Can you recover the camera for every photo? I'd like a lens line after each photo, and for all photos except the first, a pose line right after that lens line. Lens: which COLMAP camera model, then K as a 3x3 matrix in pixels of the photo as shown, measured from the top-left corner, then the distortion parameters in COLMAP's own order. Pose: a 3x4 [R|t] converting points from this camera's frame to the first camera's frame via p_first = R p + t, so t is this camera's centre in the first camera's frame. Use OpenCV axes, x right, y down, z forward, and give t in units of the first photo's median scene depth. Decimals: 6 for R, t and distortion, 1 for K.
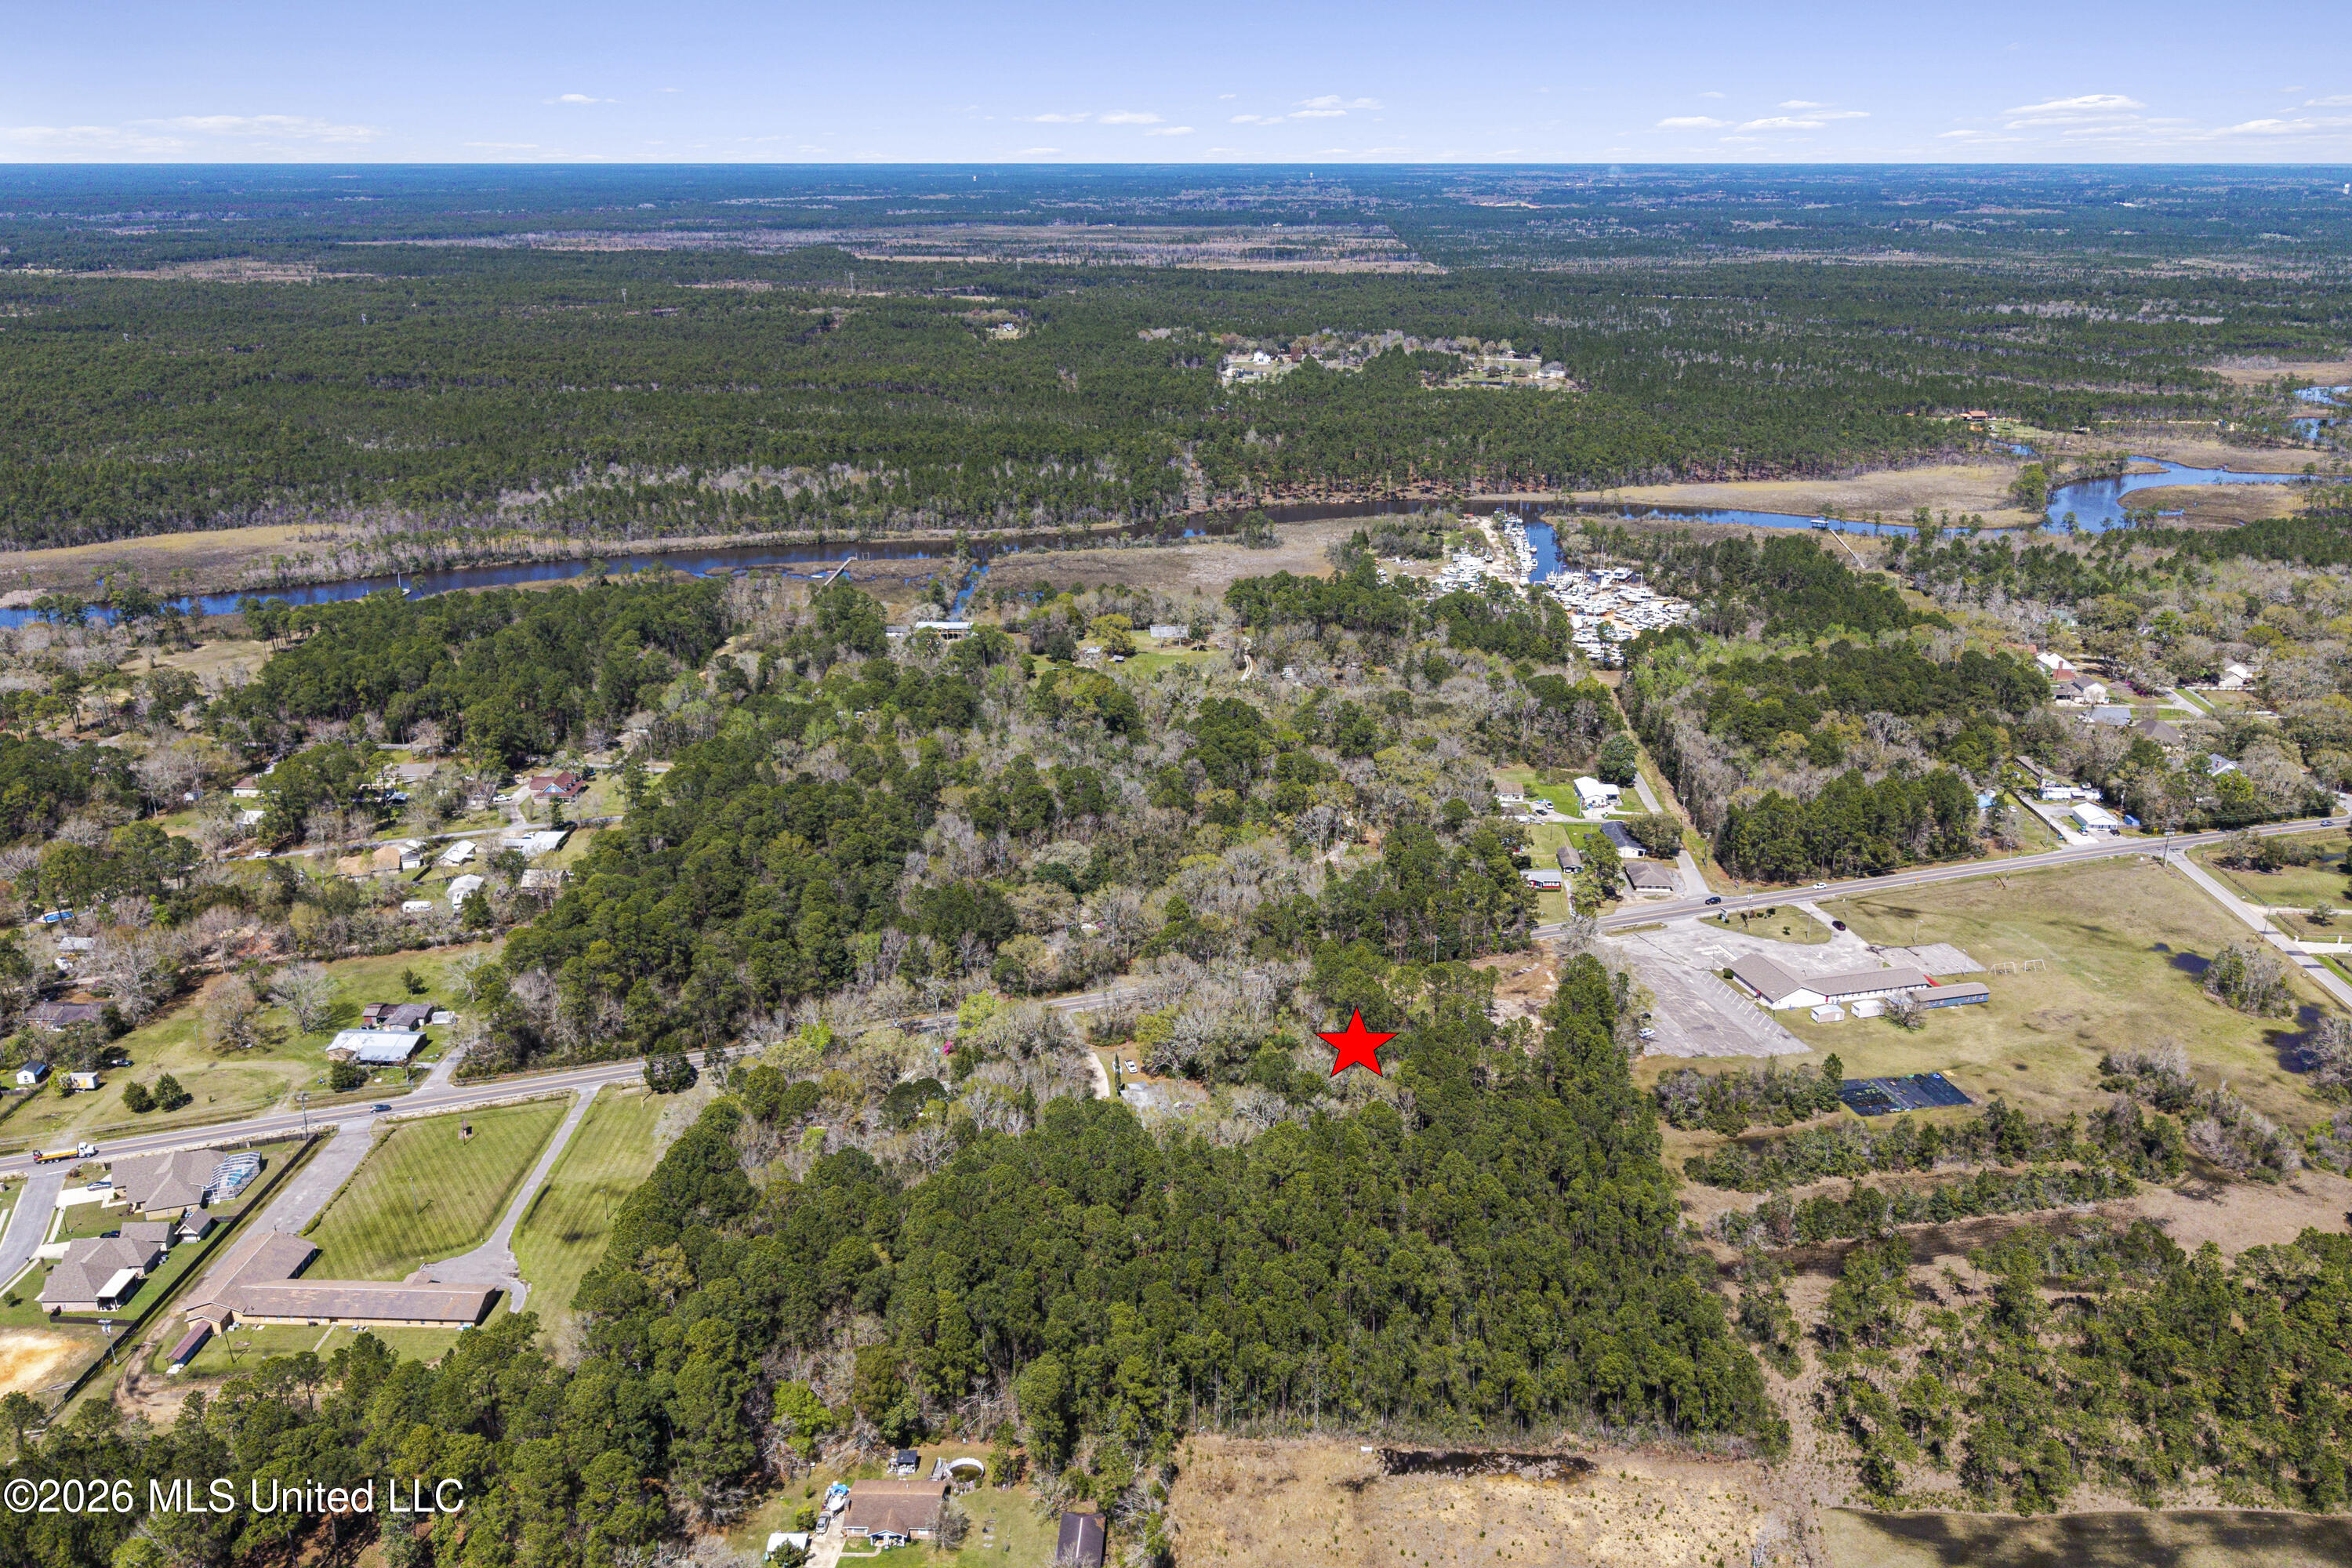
lens RADIAL K [[1865.9, 0, 1179.3], [0, 1865.9, 778.6], [0, 0, 1]] dist [0.050716, -0.083055]
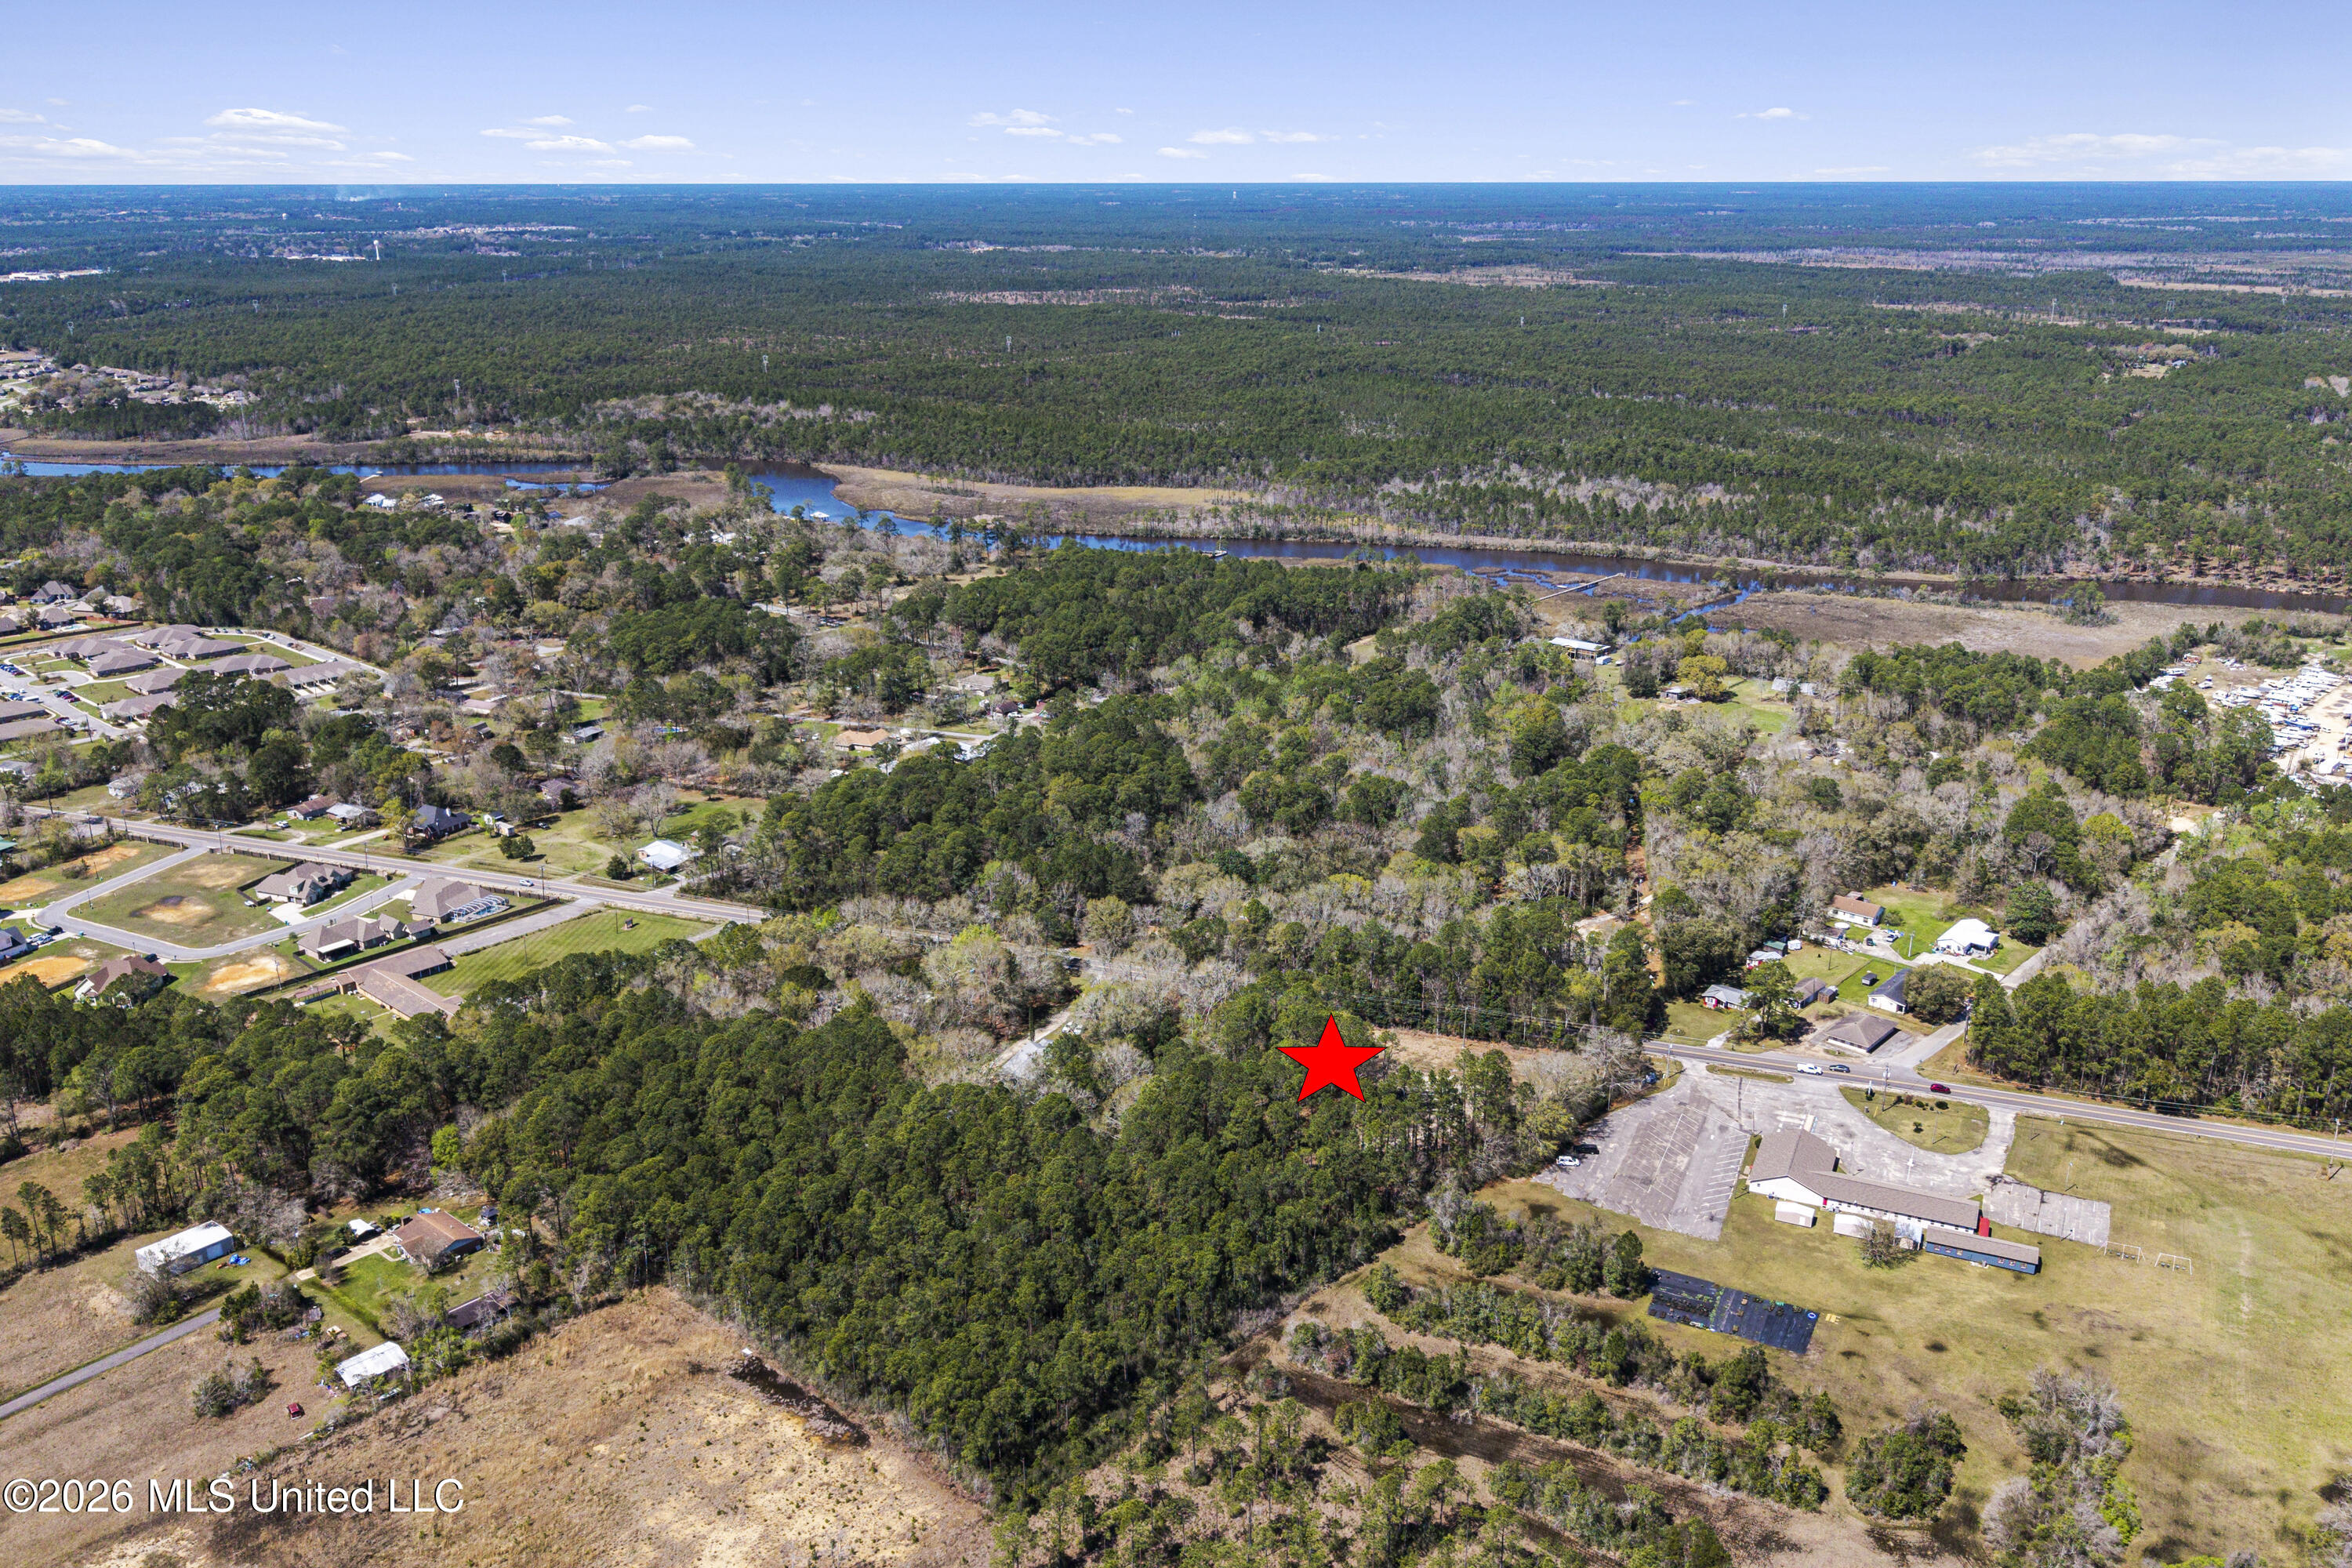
lens RADIAL K [[1865.9, 0, 1188.4], [0, 1865.9, 785.2], [0, 0, 1]] dist [0.050716, -0.083055]
pose [[0.772293, 0.196027, -0.604265, 0.440123], [-0.198888, 0.977991, 0.063073, -0.041739], [0.603330, 0.071470, 0.794283, 0.129768]]
